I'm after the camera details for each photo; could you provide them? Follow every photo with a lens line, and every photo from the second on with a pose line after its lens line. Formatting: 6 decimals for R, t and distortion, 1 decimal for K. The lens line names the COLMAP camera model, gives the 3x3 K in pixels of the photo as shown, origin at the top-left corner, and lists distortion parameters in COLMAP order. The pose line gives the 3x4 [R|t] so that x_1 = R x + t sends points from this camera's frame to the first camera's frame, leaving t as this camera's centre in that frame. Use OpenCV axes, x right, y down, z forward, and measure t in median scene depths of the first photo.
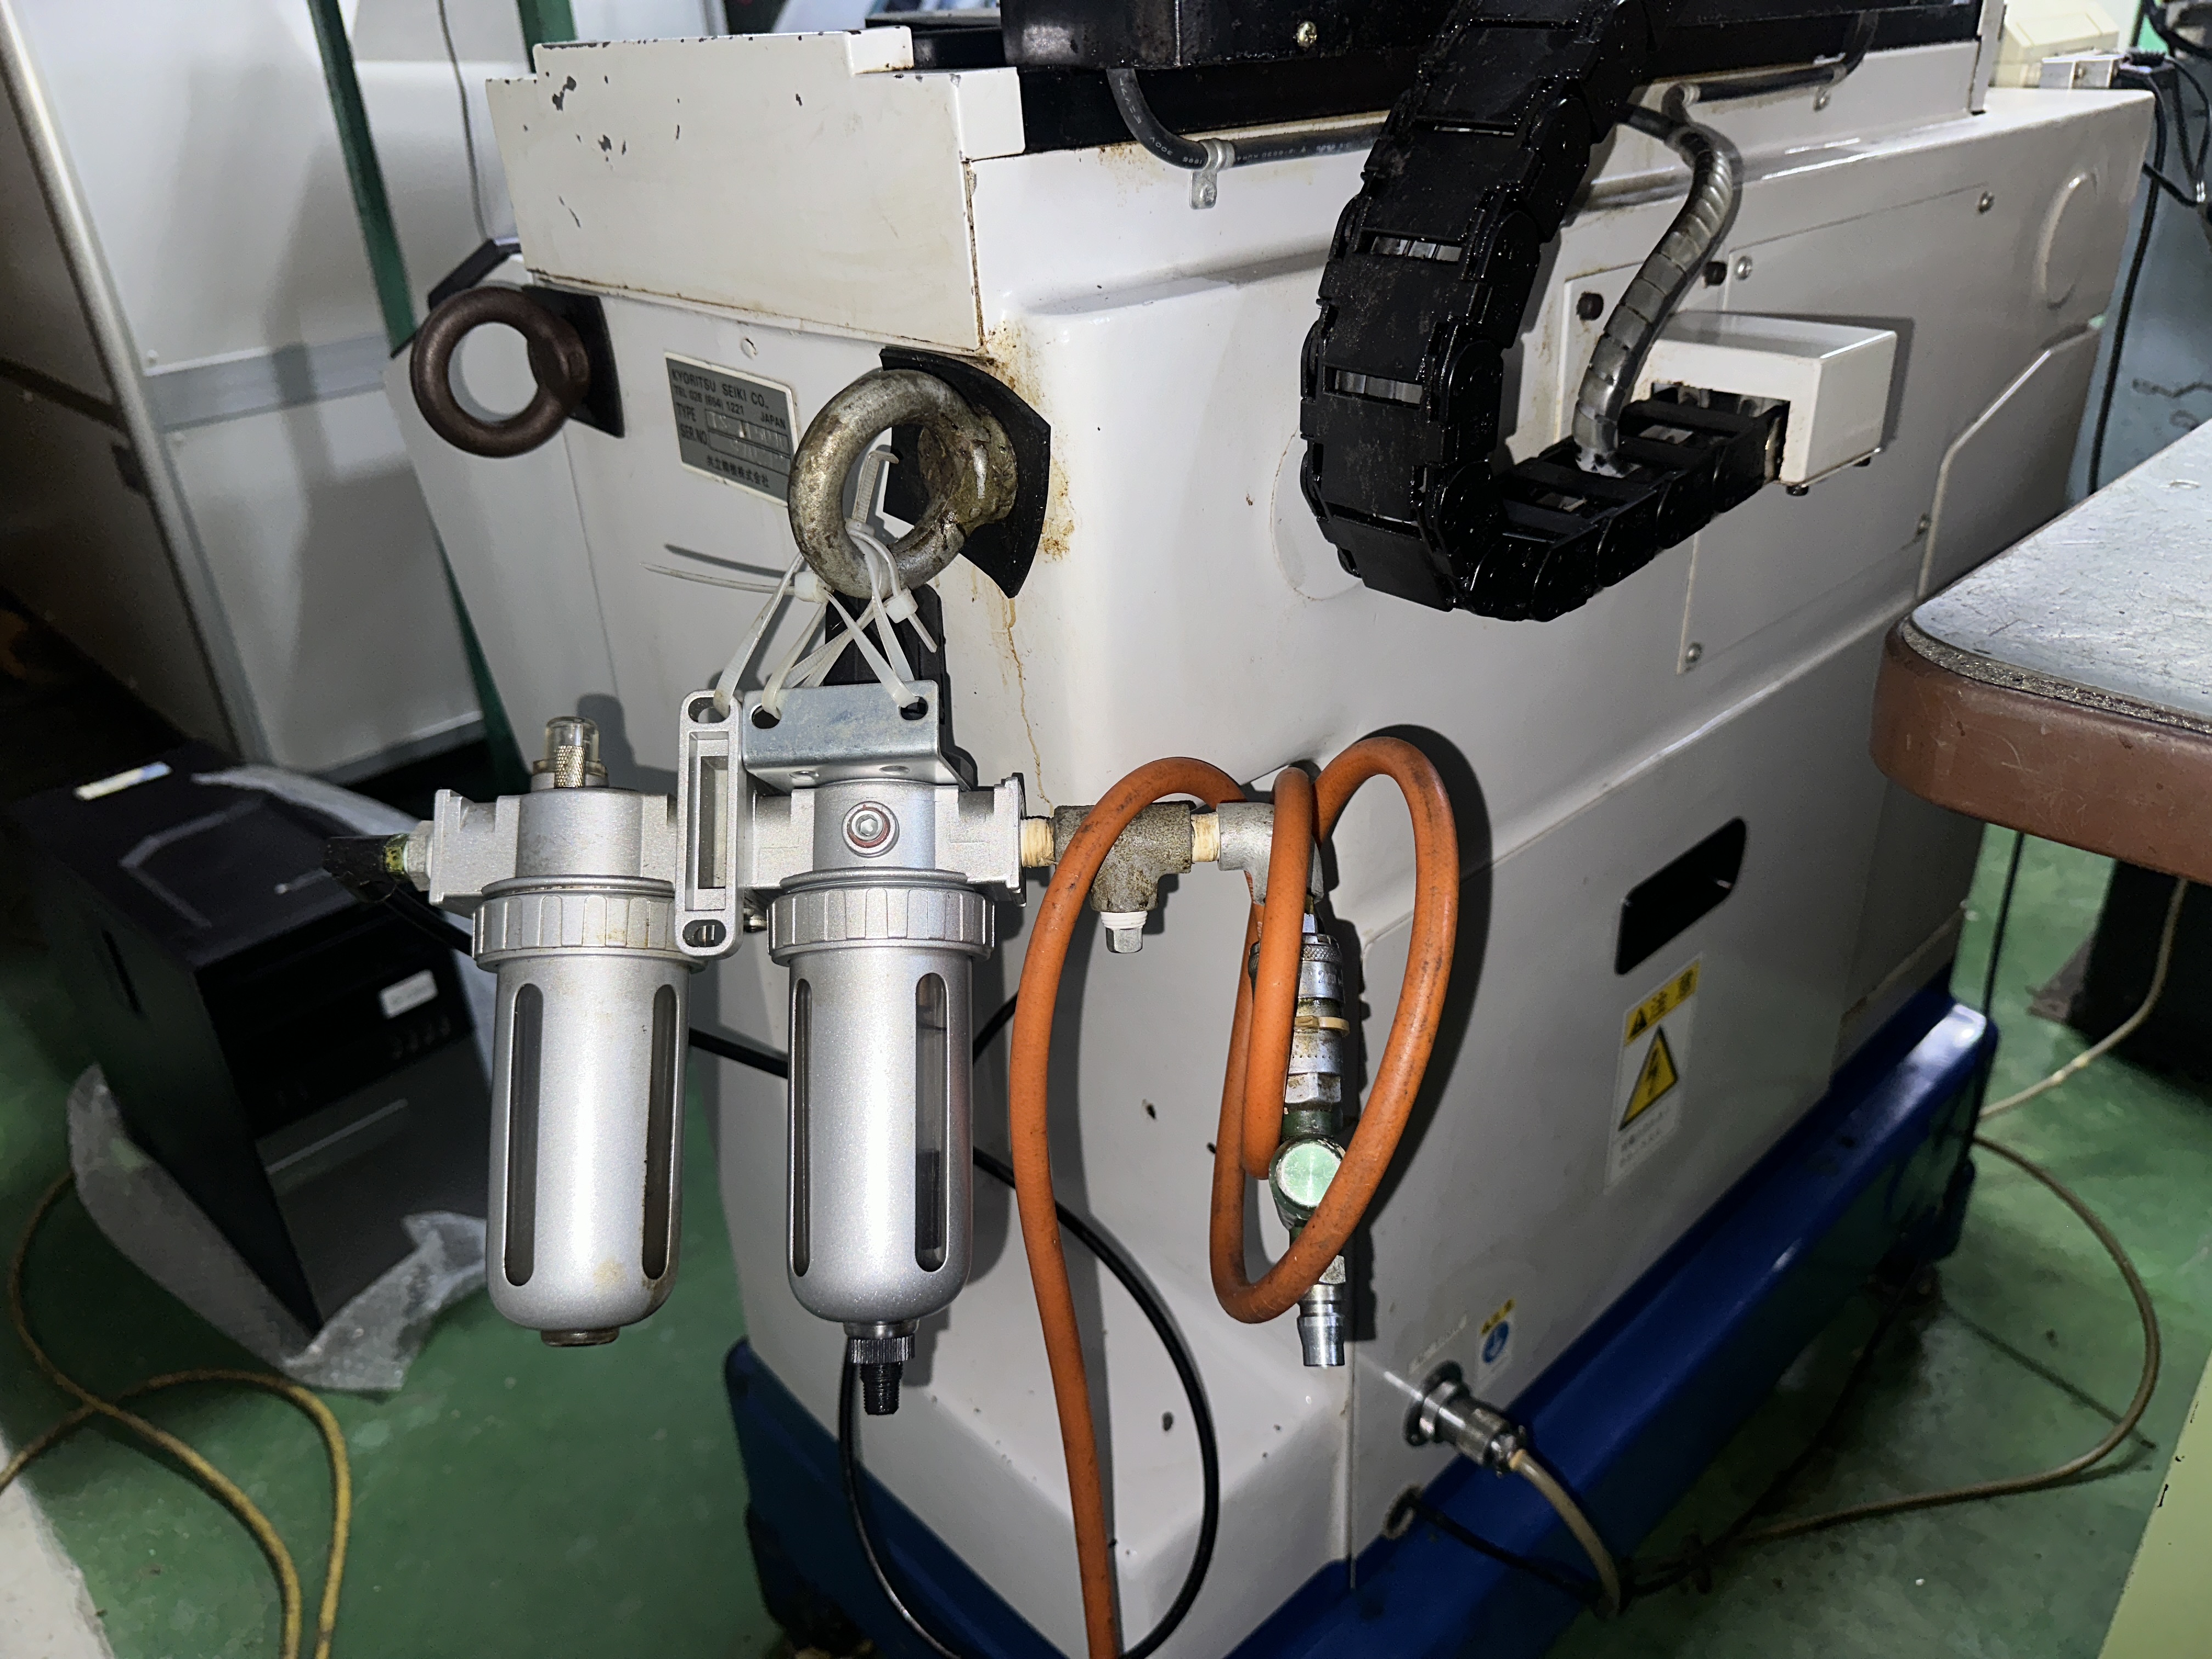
lens RADIAL K [[1588.0, 0, 1127.8], [0, 1588.0, 827.8], [0, 0, 1]] dist [-0.007047, -0.004956]
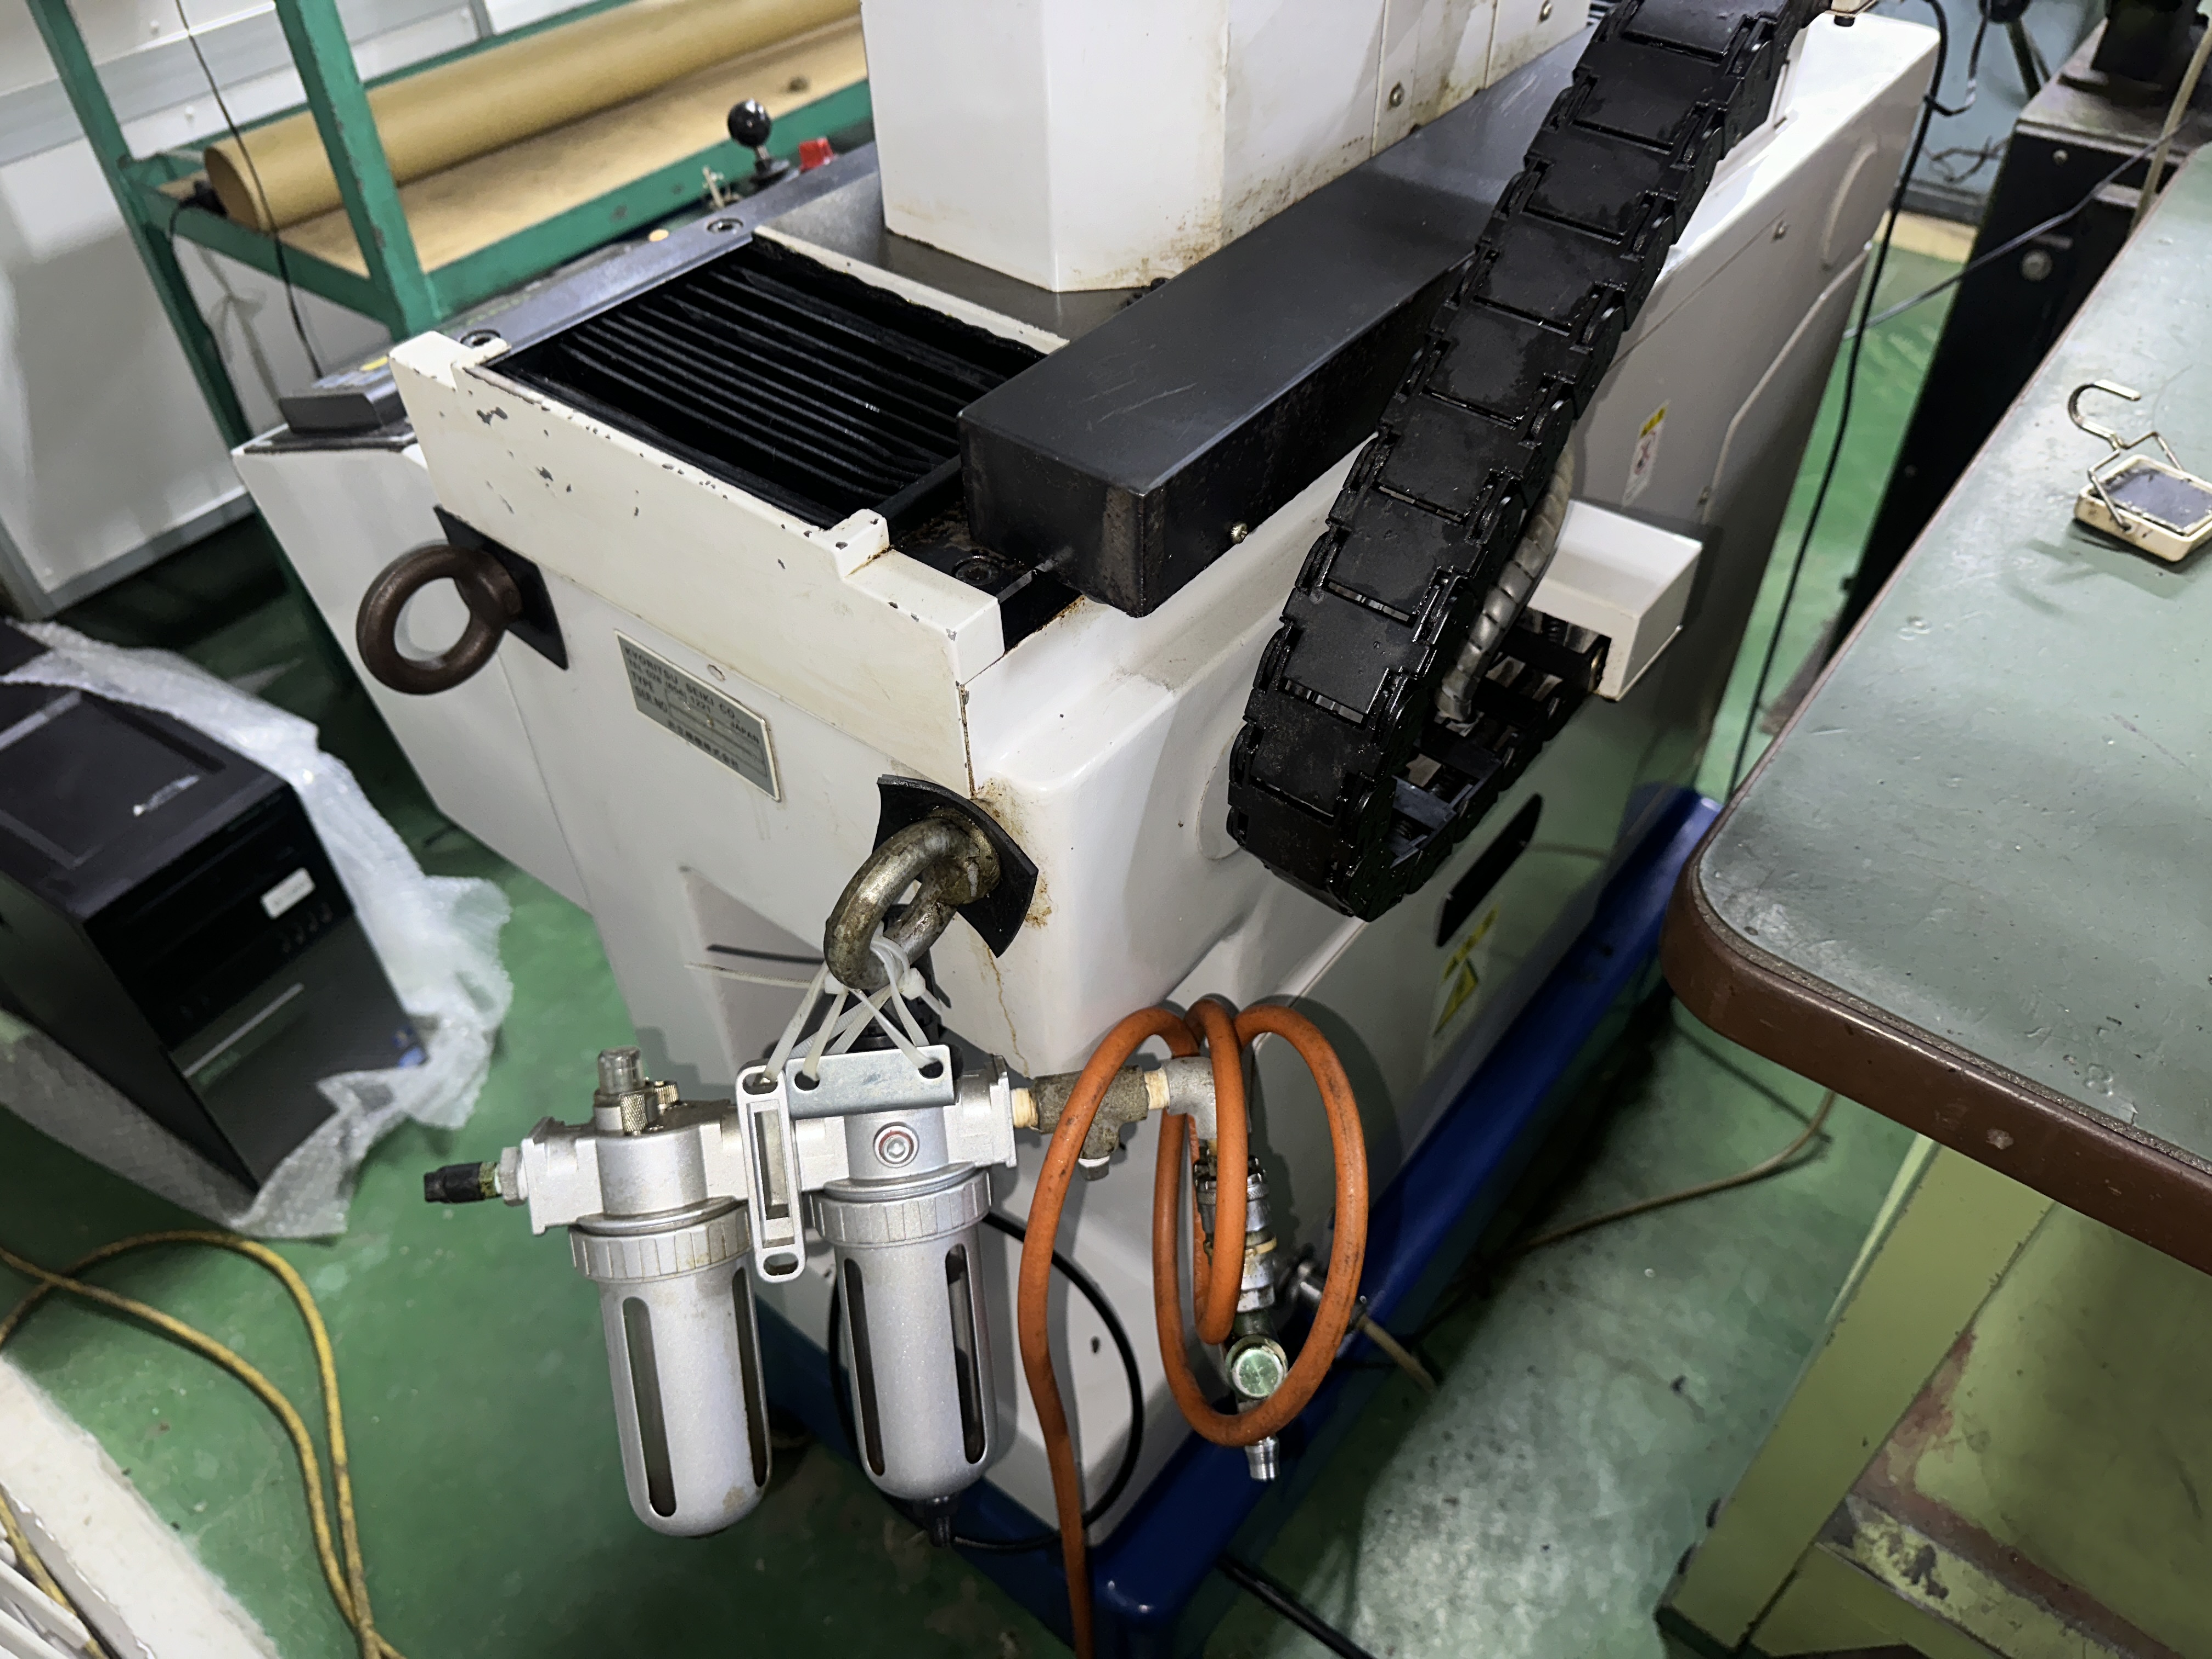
lens RADIAL K [[1568.2, 0, 1114.9], [0, 1568.2, 835.2], [0, 0, 1]] dist [0.026729, -0.042345]
pose [[0.989059, -0.081814, 0.122752, -0.046371], [0.044462, 0.958749, 0.280755, -0.210635], [-0.140658, -0.272226, 0.951897, -0.046473]]
